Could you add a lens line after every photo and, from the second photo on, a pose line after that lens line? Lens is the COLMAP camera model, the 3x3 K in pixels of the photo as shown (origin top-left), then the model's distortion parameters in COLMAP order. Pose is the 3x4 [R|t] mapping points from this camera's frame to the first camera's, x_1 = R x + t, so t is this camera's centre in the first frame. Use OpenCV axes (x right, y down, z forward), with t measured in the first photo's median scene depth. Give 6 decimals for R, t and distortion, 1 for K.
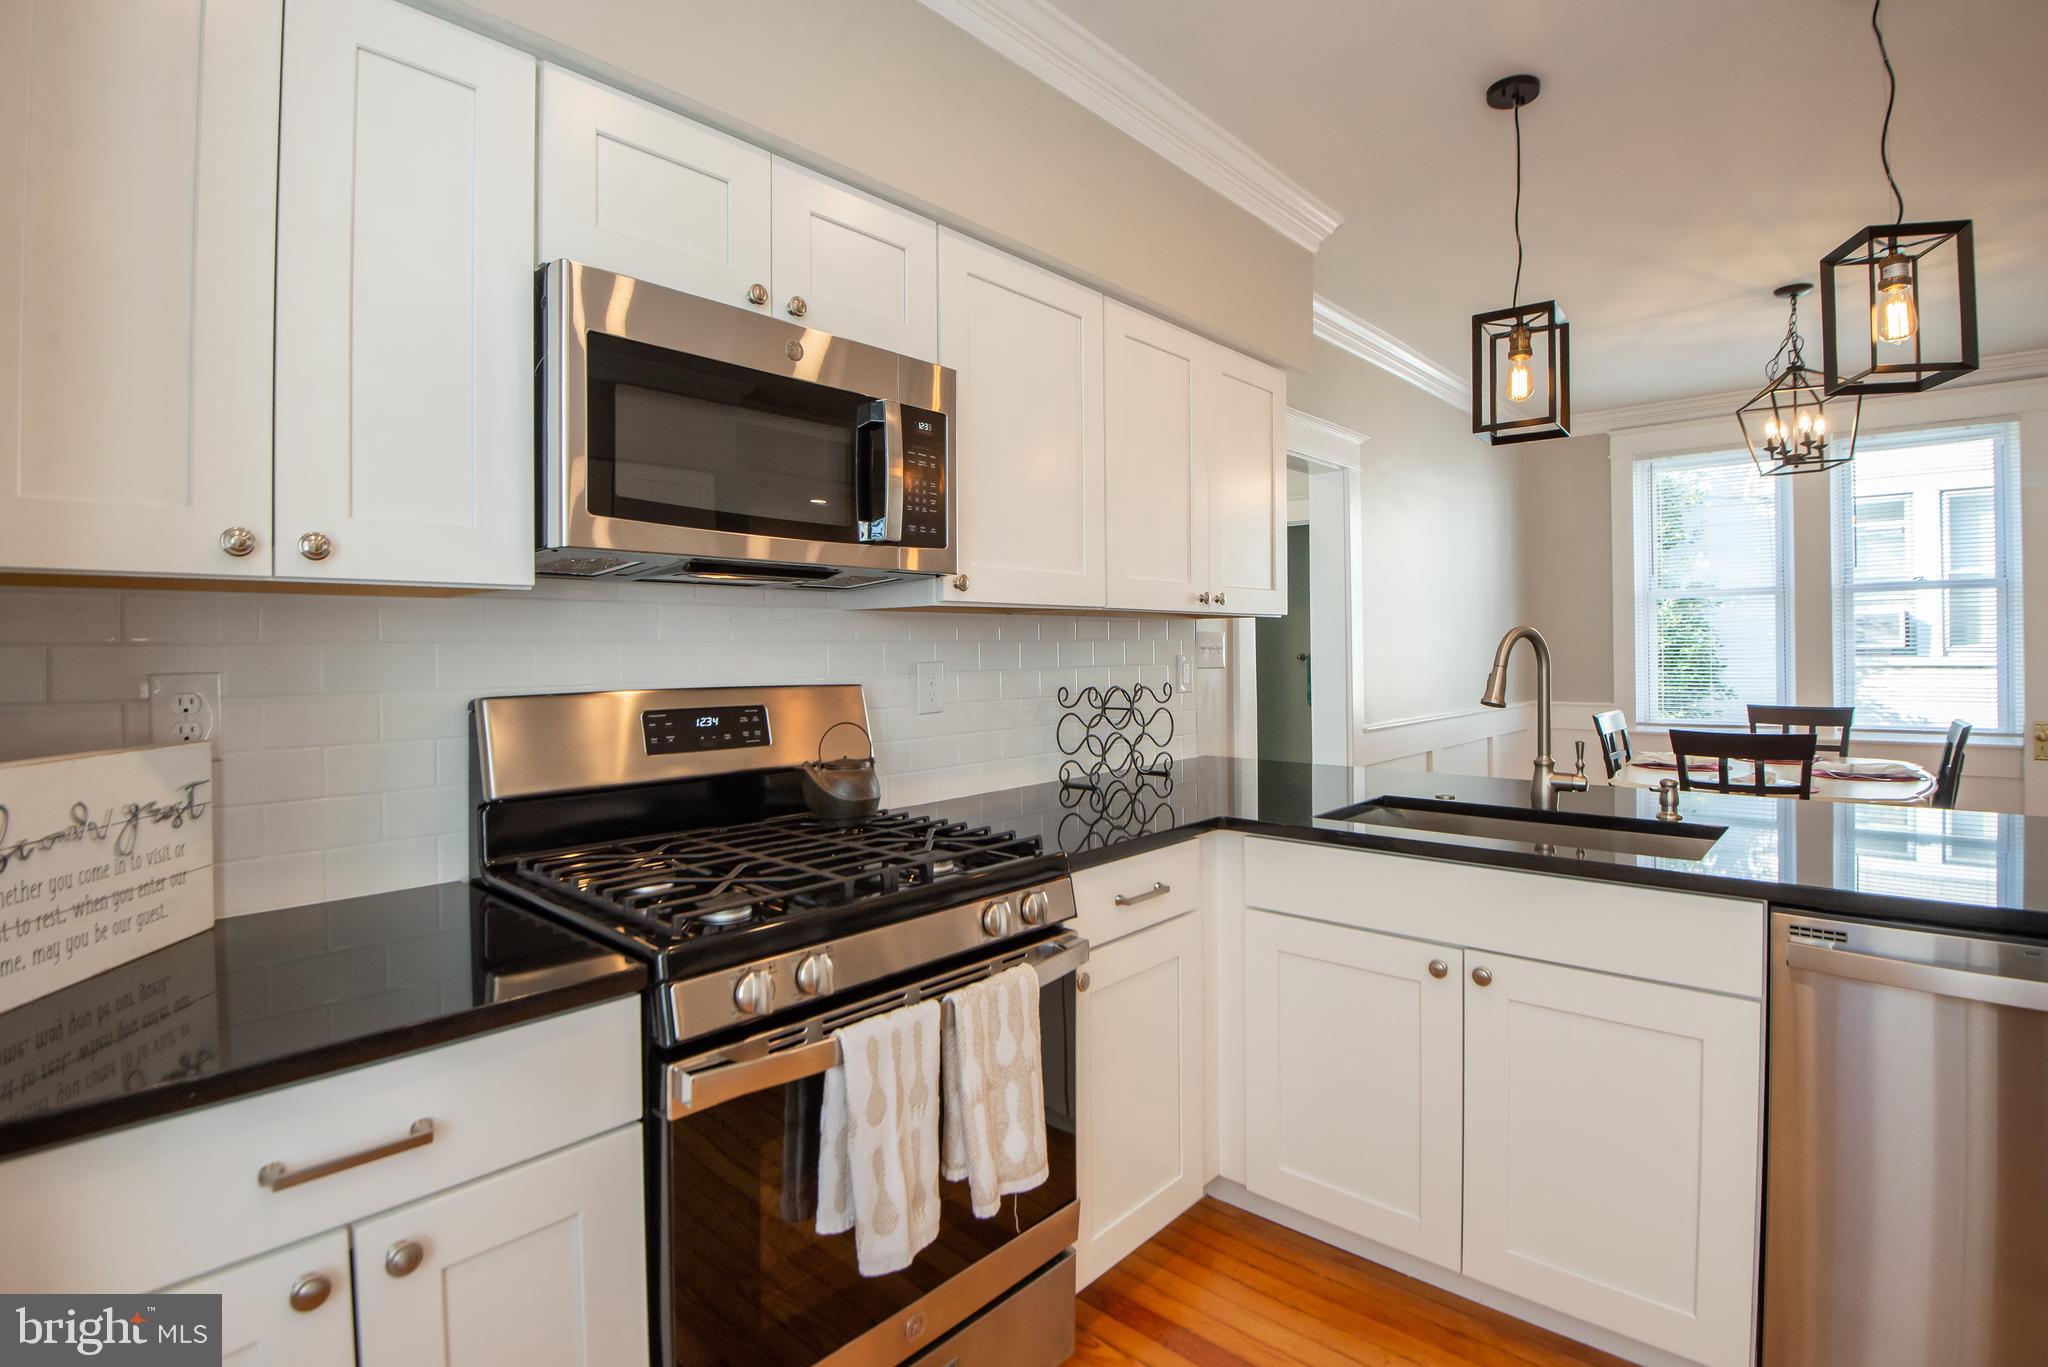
lens RADIAL K [[975.4, 0, 1035.5], [0, 975.4, 643.5], [0, 0, 1]] dist [-0.015908, -0.015263]
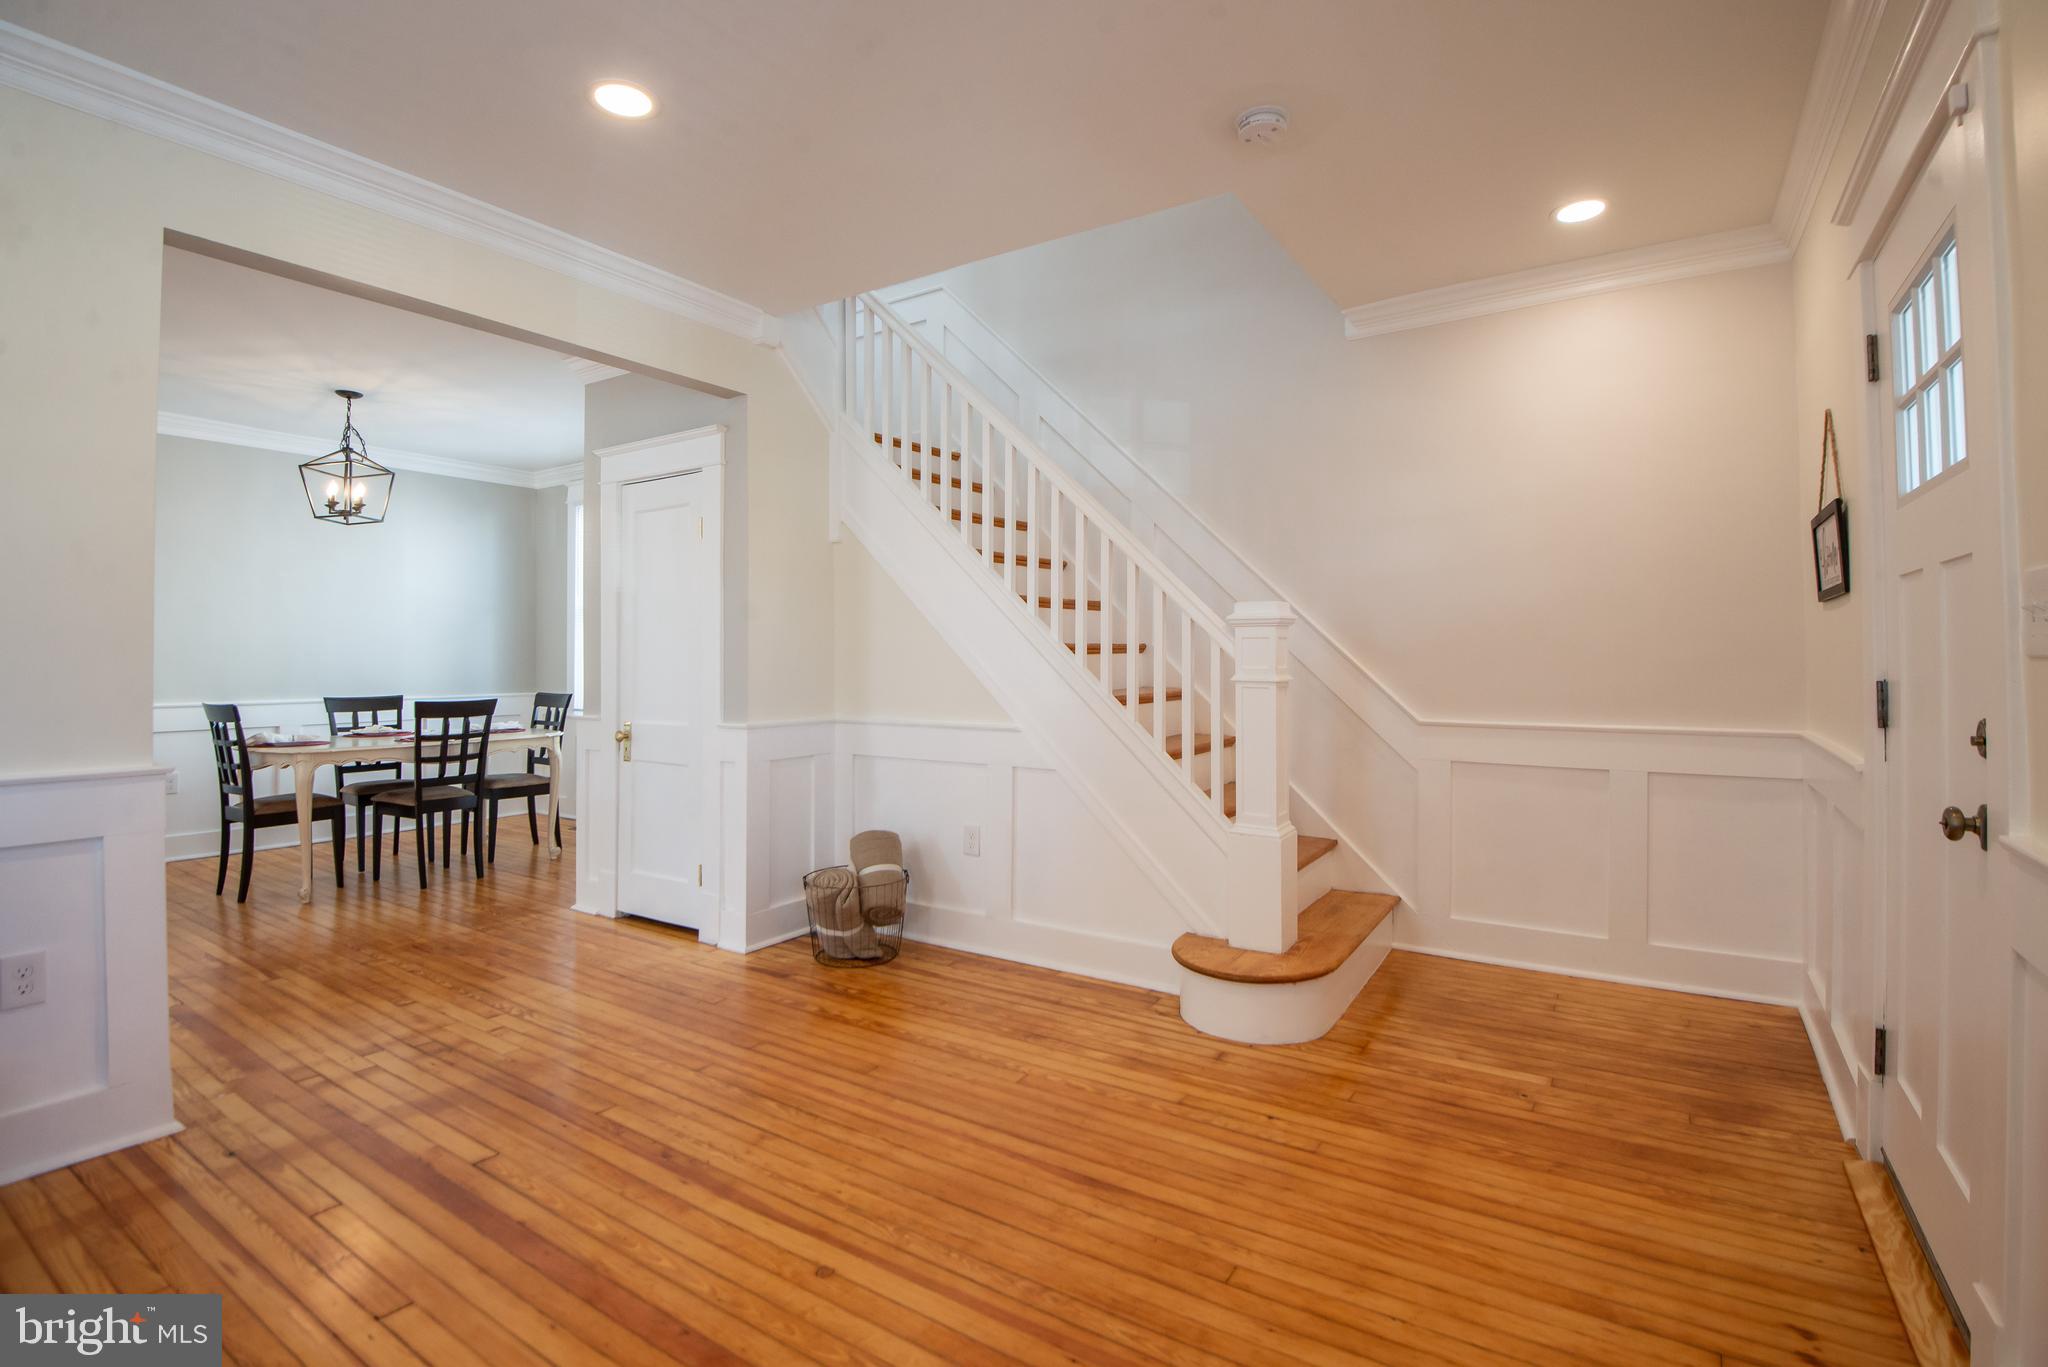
lens RADIAL K [[952.4, 0, 1036.2], [0, 952.4, 645.6], [0, 0, 1]] dist [-0.014789, -0.017821]
pose [[0.986693, 0.008033, 0.162397, 3.150685], [-0.006072, 0.999903, -0.012567, 0.026143], [-0.162482, 0.011414, 0.986645, -1.059030]]
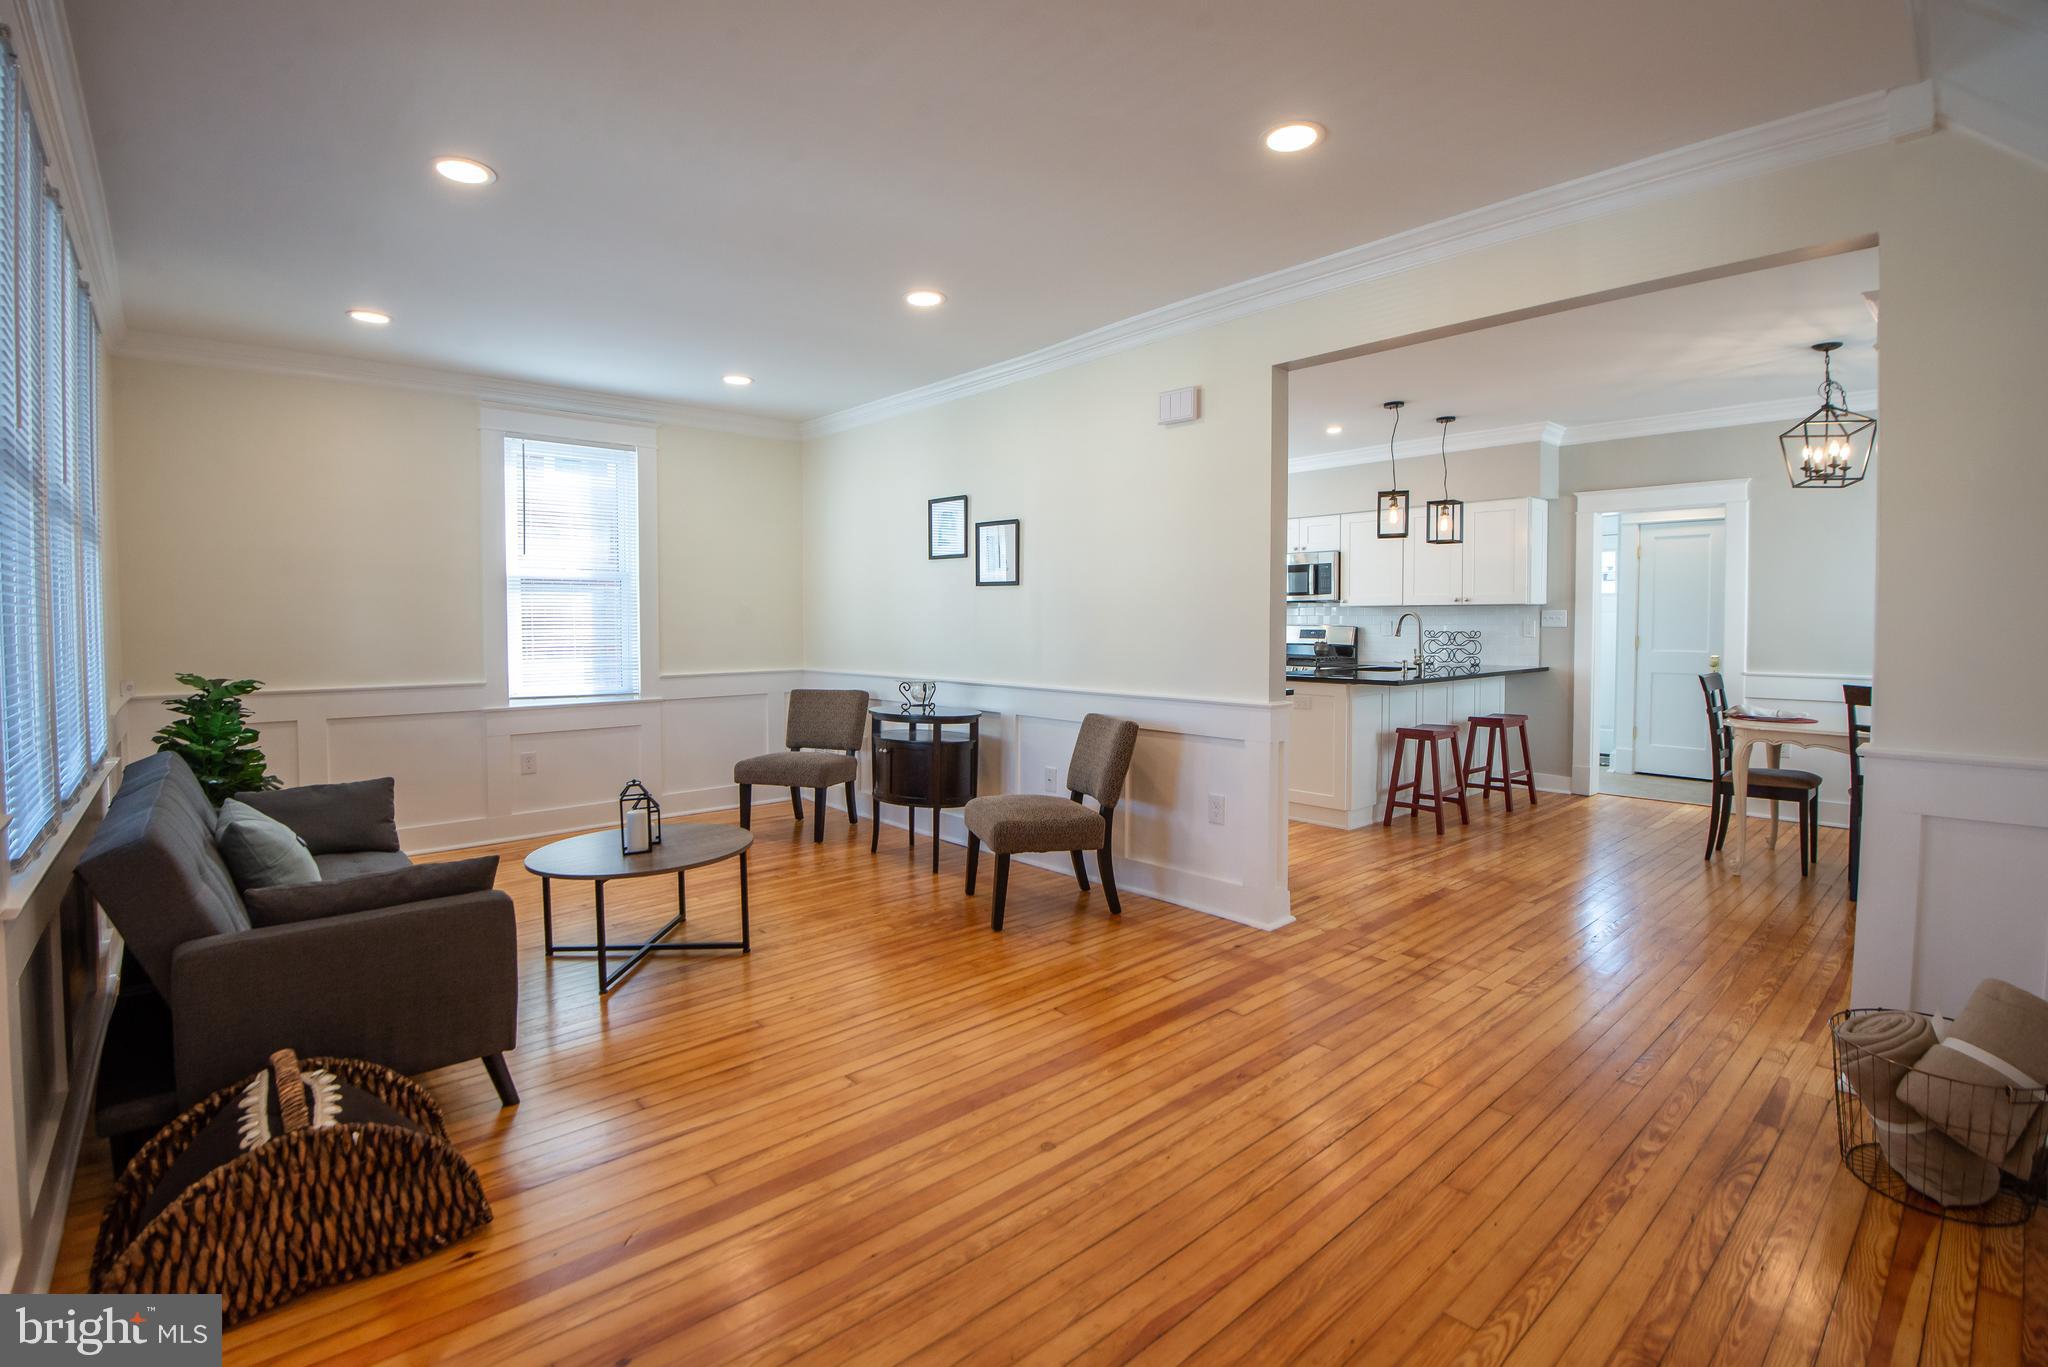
lens RADIAL K [[936.5, 0, 1028.0], [0, 936.5, 648.4], [0, 0, 1]] dist [-0.004082, -0.023581]
pose [[-0.103936, 0.038763, -0.993828, 4.320088], [0.003852, 0.999248, 0.038572, -0.024003], [0.994577, 0.000180, -0.104007, 0.096866]]
